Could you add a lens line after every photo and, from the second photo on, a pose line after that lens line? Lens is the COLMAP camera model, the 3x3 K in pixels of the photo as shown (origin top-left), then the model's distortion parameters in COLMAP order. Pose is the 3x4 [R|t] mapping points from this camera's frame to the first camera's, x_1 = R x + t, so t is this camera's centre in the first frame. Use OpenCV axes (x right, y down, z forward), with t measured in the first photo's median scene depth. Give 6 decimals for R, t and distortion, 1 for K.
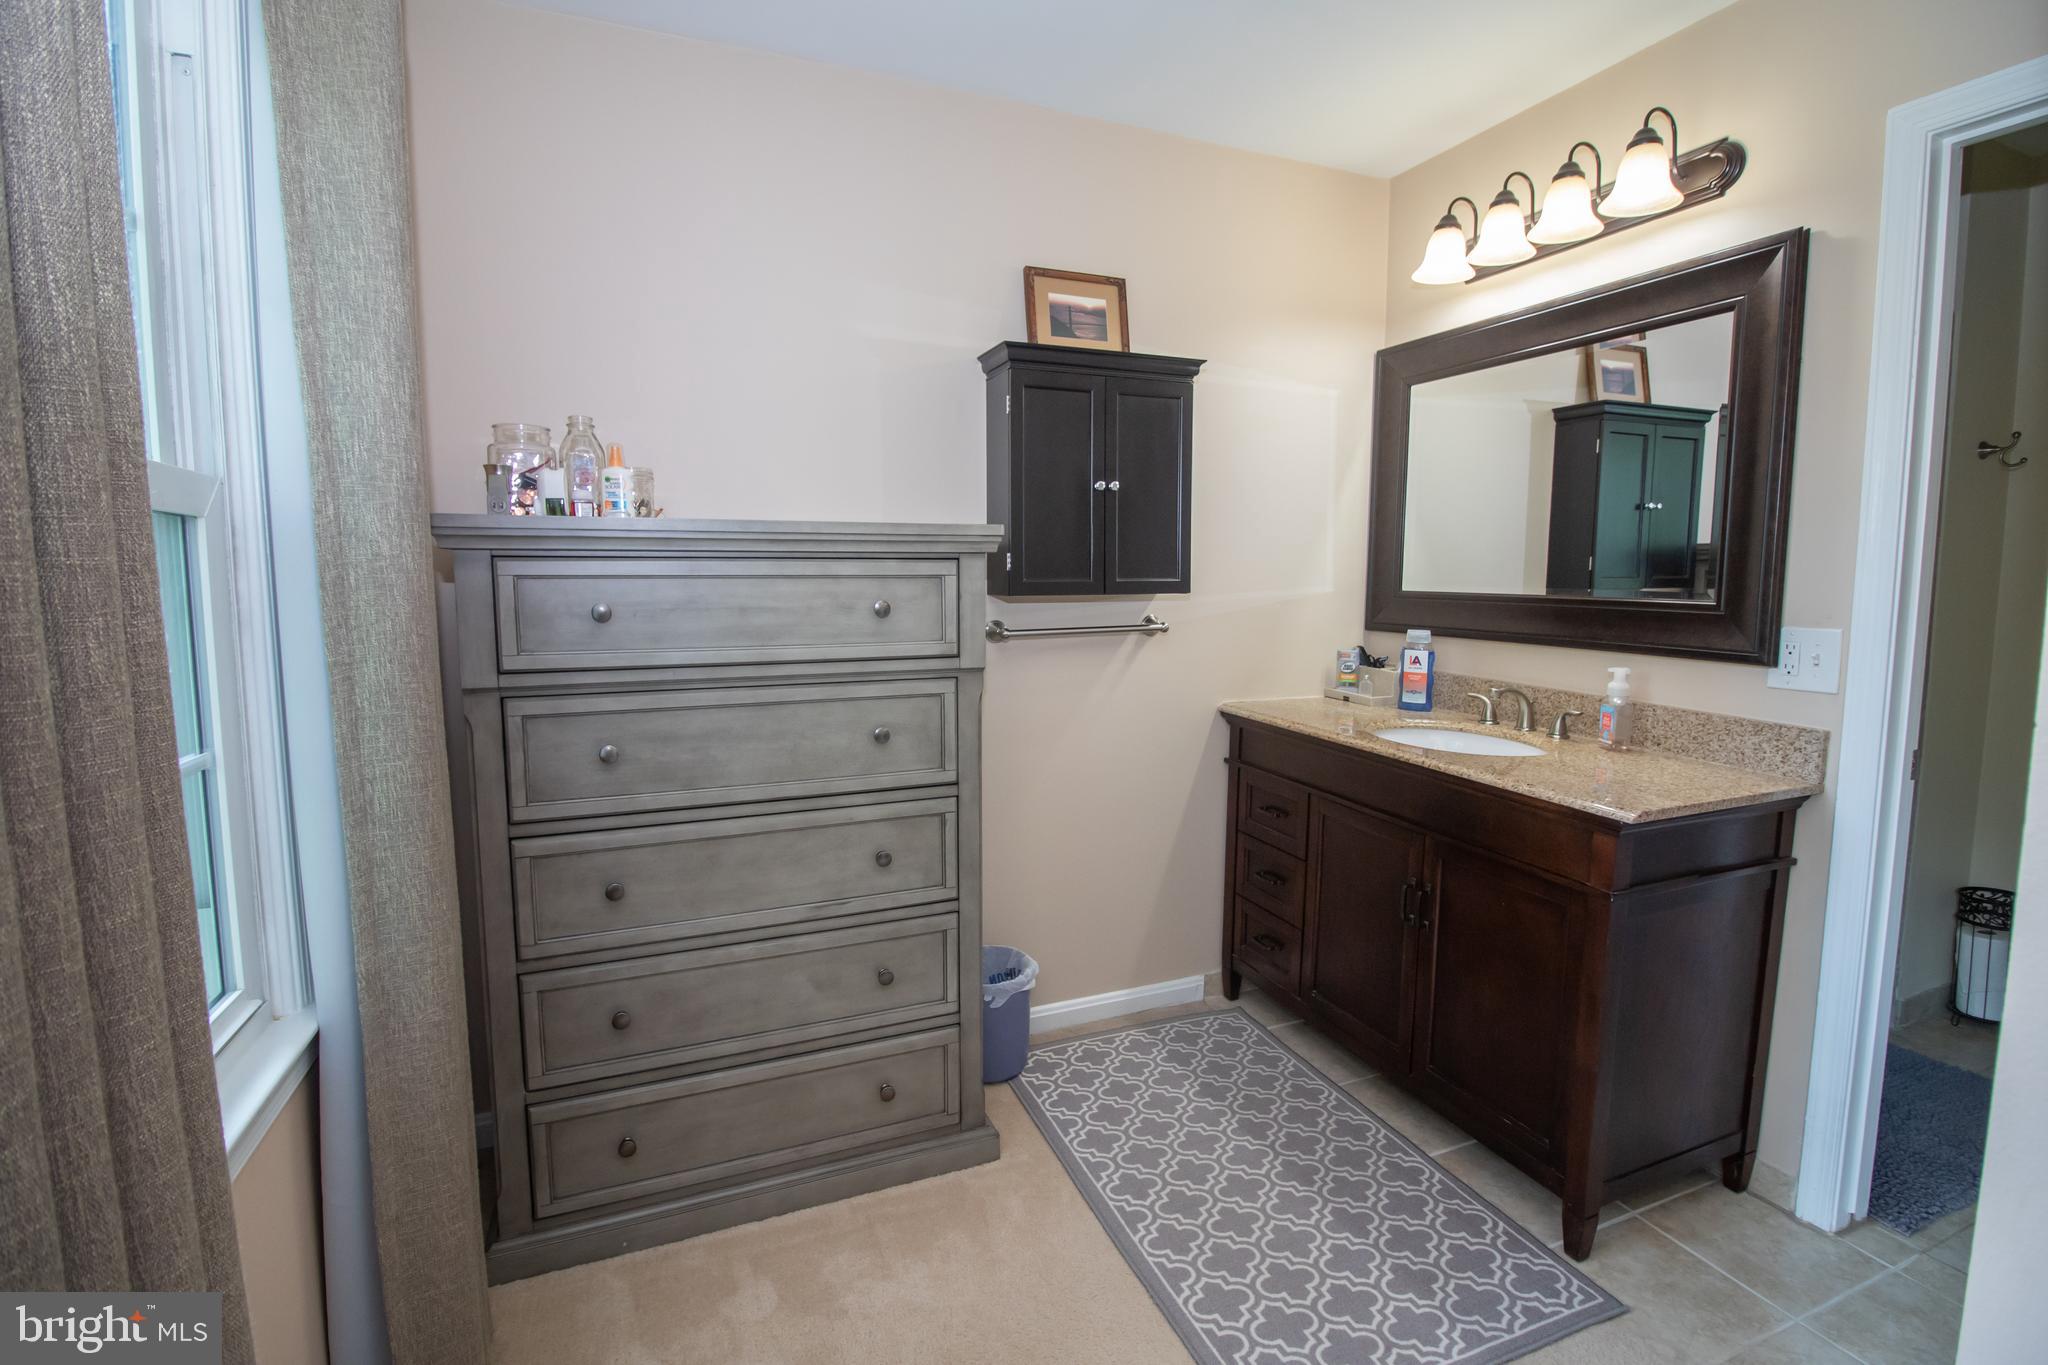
lens RADIAL K [[971.2, 0, 1036.4], [0, 971.2, 669.1], [0, 0, 1]] dist [-0.003602, -0.010127]
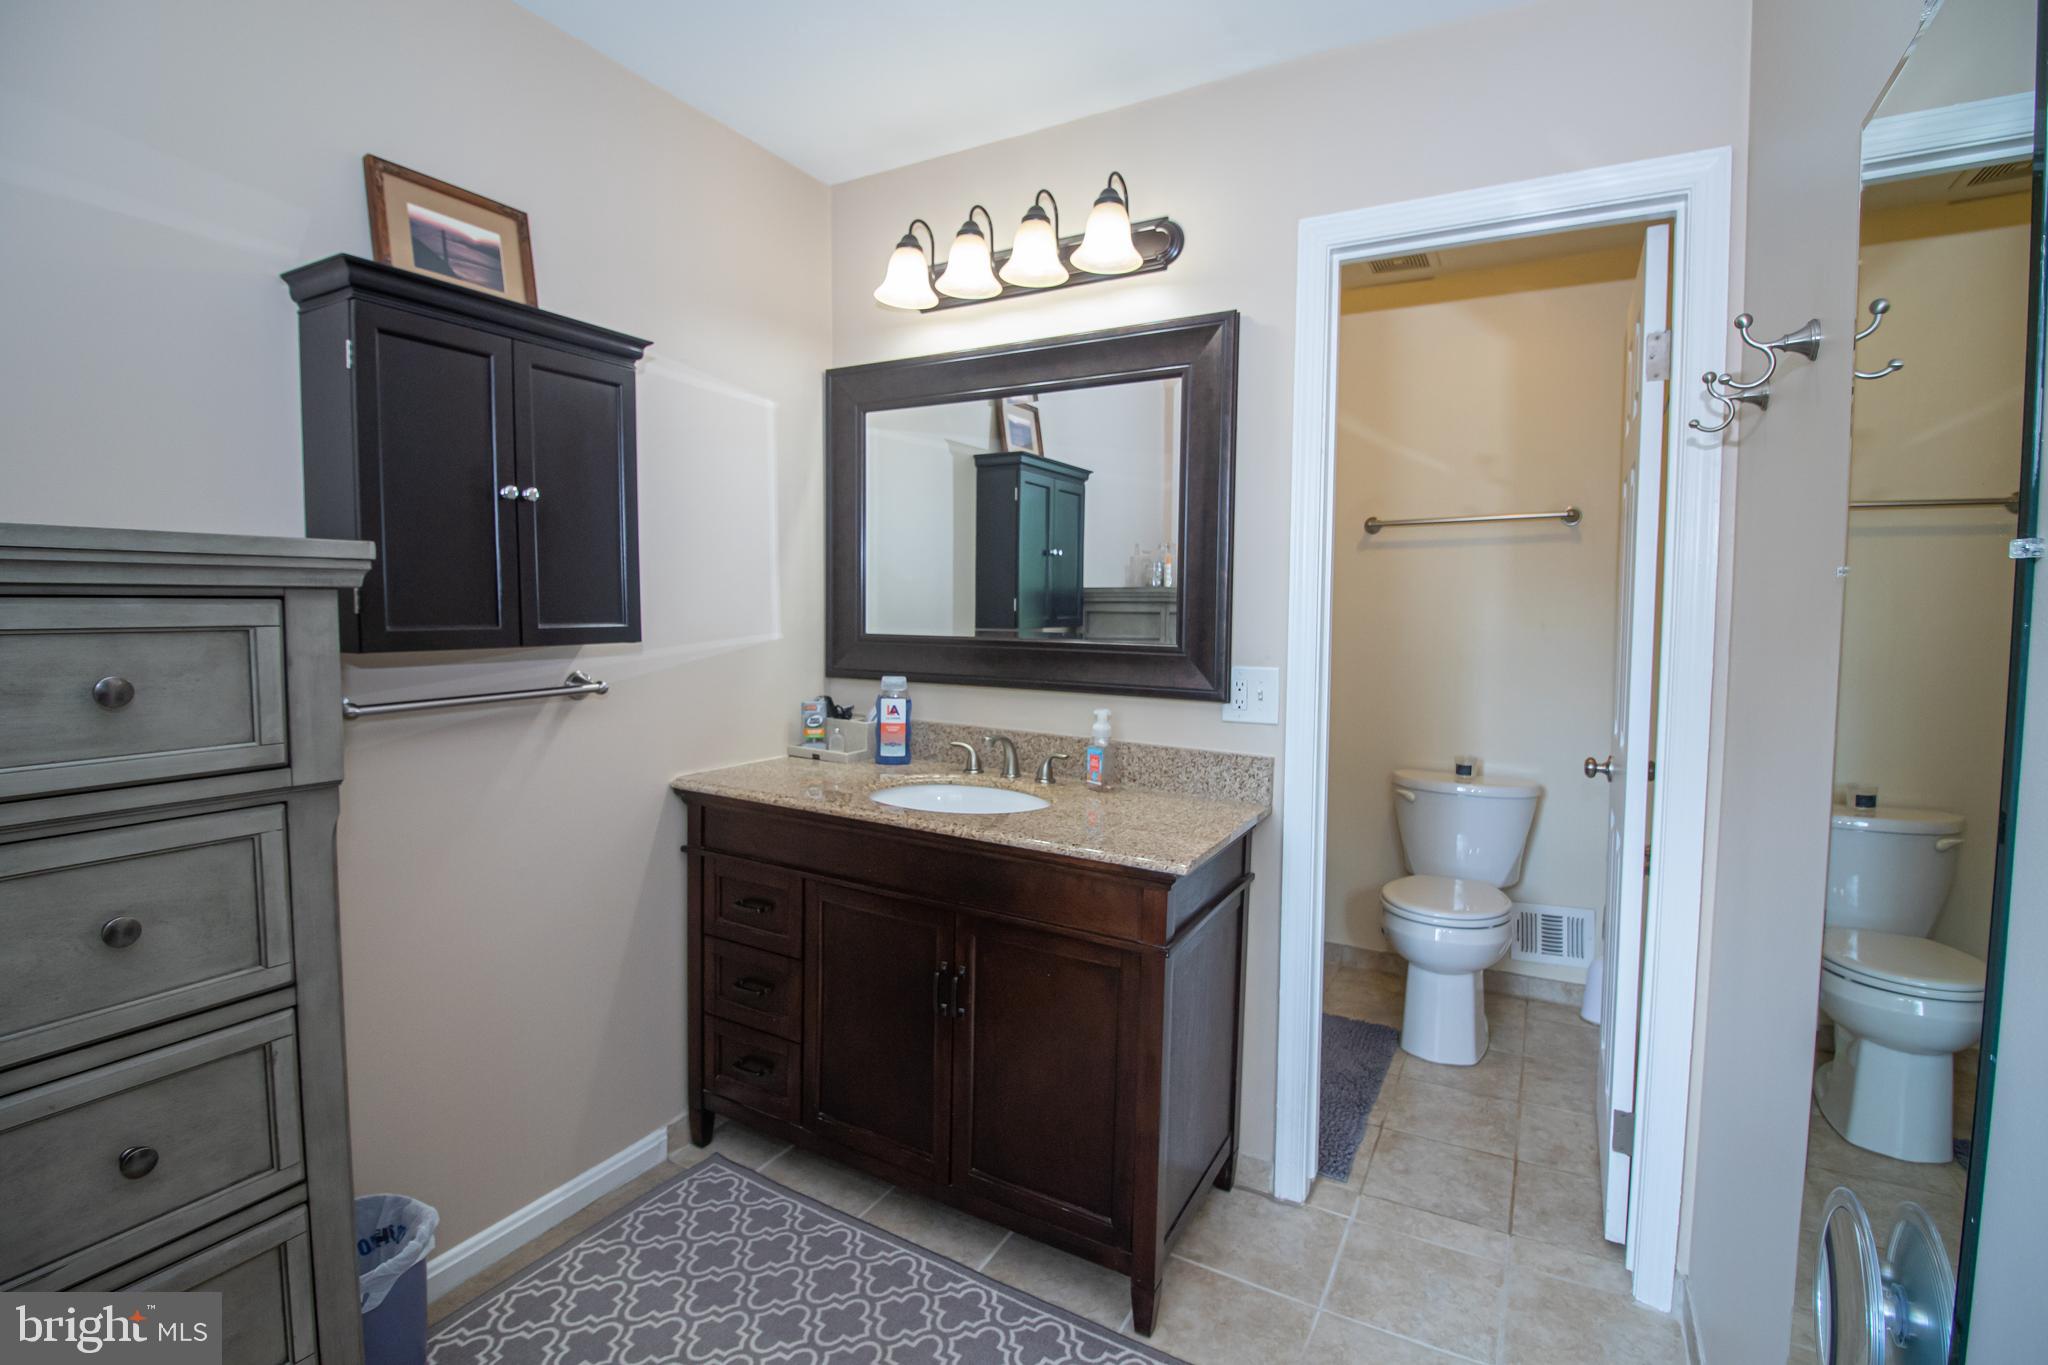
lens RADIAL K [[971.2, 0, 1071.3], [0, 971.2, 670.9], [0, 0, 1]] dist [-0.003602, -0.010127]
pose [[0.780117, -0.034750, 0.624668, -0.057932], [0.055402, 0.998371, -0.013650, -0.028228], [-0.623176, 0.045257, 0.780771, 0.204732]]
